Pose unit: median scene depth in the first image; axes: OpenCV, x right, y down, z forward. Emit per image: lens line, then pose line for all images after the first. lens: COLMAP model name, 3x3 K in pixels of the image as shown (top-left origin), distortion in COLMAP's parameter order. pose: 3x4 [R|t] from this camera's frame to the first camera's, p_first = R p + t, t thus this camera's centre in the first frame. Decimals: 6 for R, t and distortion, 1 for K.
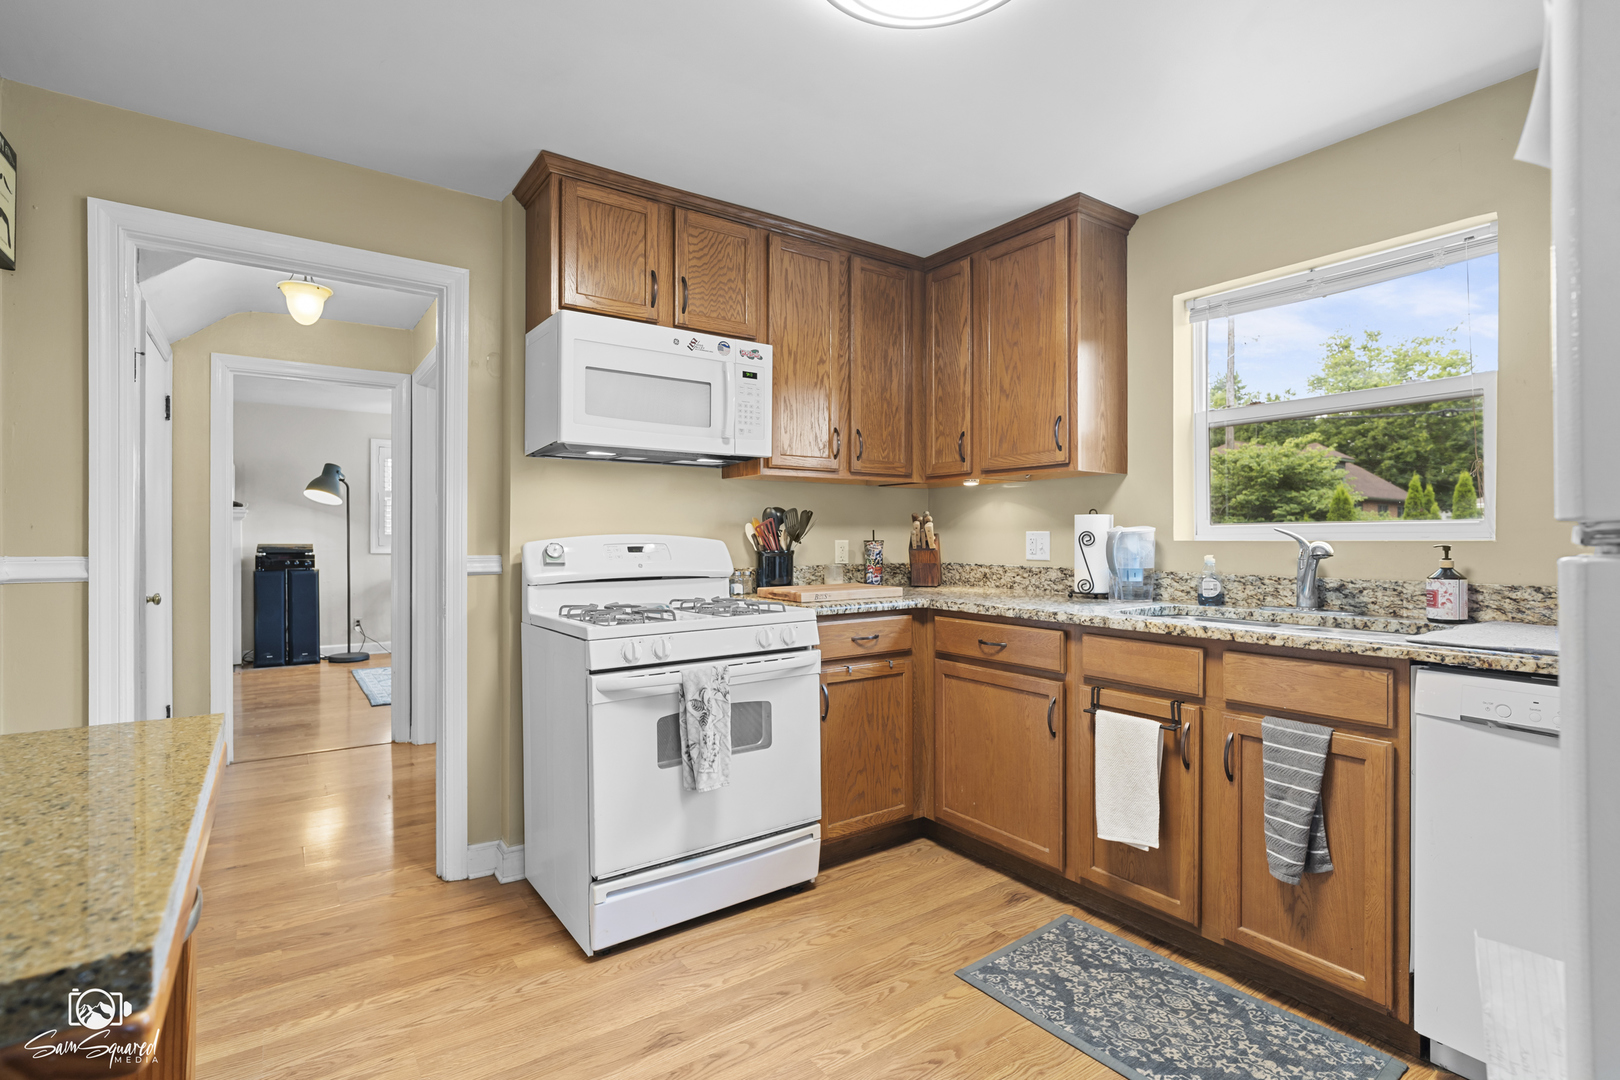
lens RADIAL K [[777.2, 0, 800.0], [0, 777.2, 537.8], [0, 0, 1]] dist [-0.002047, 0.002677]
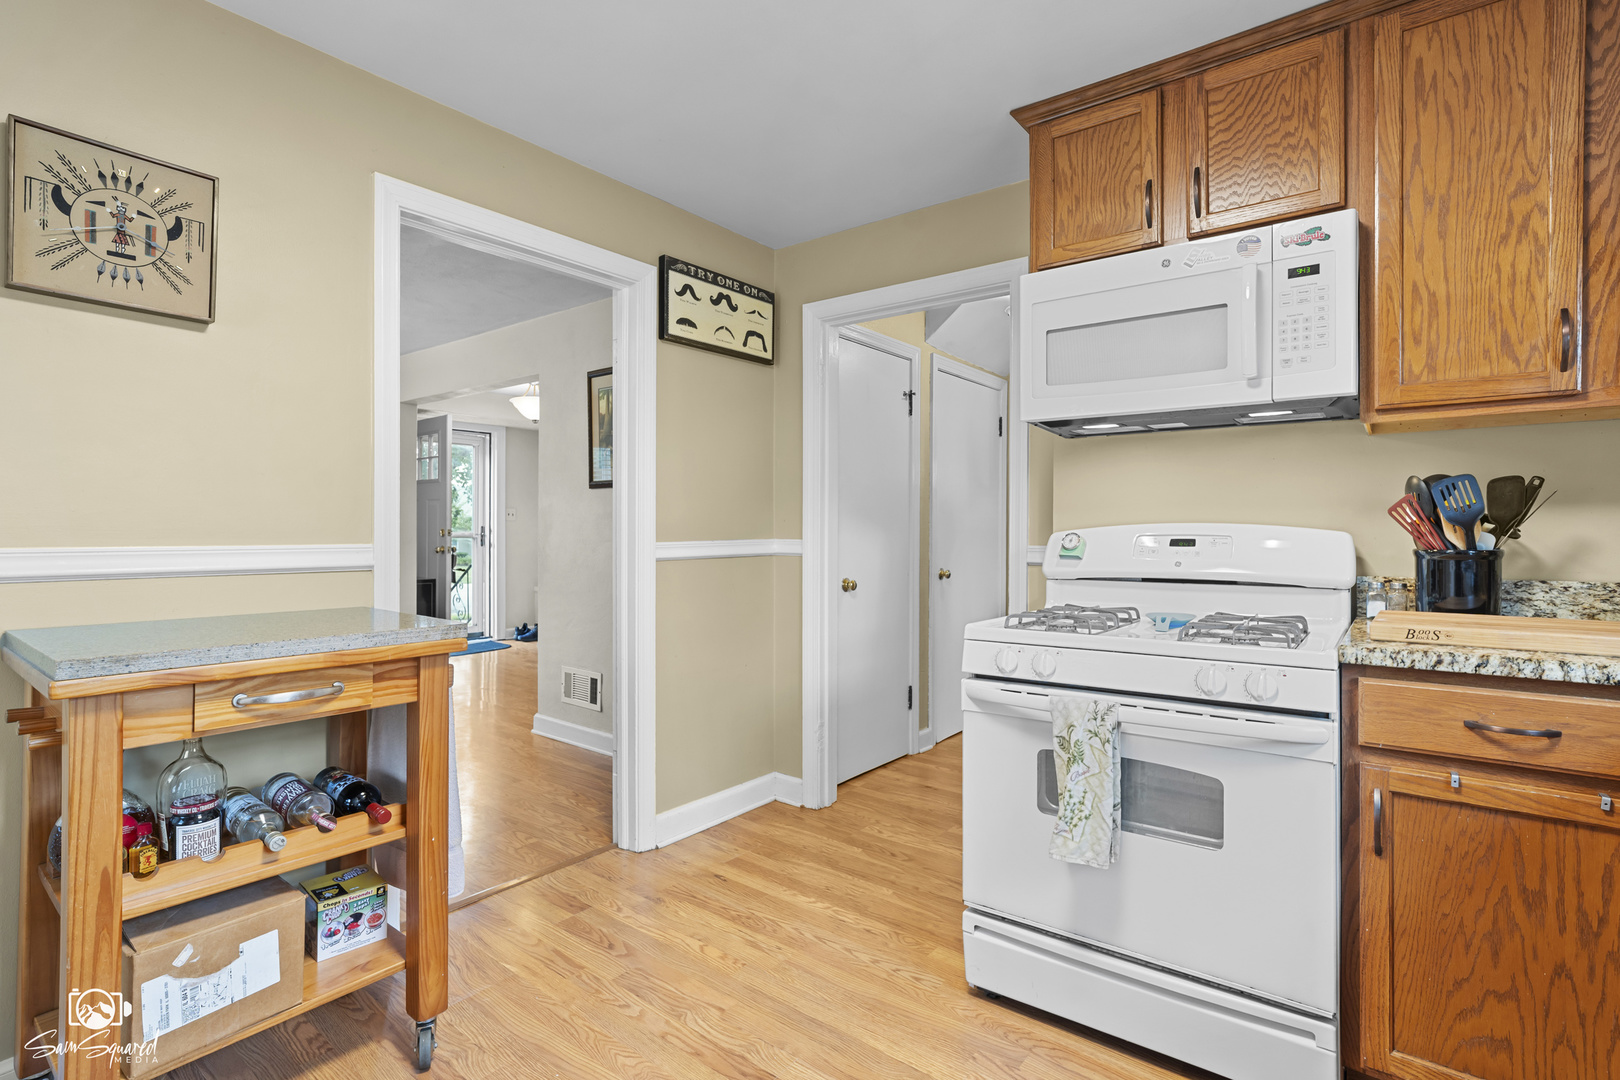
lens RADIAL K [[777.2, 0, 802.3], [0, 777.2, 527.8], [0, 0, 1]] dist [-0.002047, 0.002677]
pose [[0.295619, -0.001021, -0.955305, 0.442533], [-0.000377, 0.999999, -0.001185, 0.001437], [0.955306, 0.000711, 0.295618, 0.443098]]
